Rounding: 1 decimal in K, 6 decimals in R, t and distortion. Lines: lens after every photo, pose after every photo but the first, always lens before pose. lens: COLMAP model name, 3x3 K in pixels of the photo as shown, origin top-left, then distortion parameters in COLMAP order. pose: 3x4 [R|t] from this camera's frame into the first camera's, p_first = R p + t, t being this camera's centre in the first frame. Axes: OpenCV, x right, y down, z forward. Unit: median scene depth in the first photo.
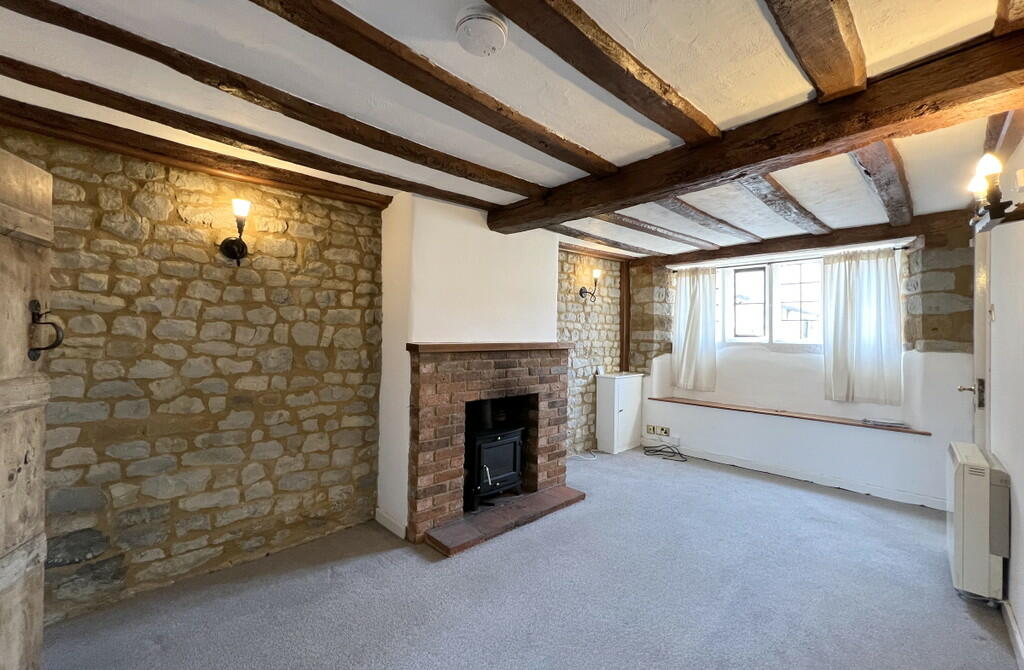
lens RADIAL K [[402.3, 0, 509.3], [0, 402.3, 337.2], [0, 0, 1]] dist [-0.000195, 0.000049]
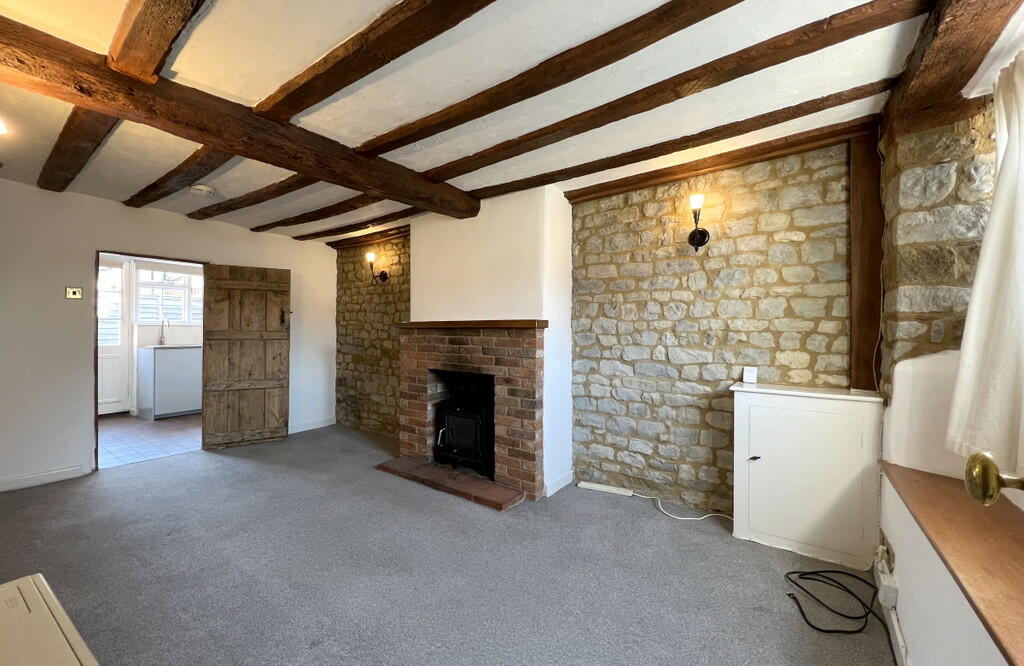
lens RADIAL K [[404.3, 0, 508.6], [0, 404.3, 328.9], [0, 0, 1]] dist [-0.001847, -0.000049]
pose [[0.202808, -0.010535, -0.979162, 0.748901], [-0.005375, 0.999915, -0.011872, 0.033239], [0.979204, 0.007671, 0.202734, 0.638785]]
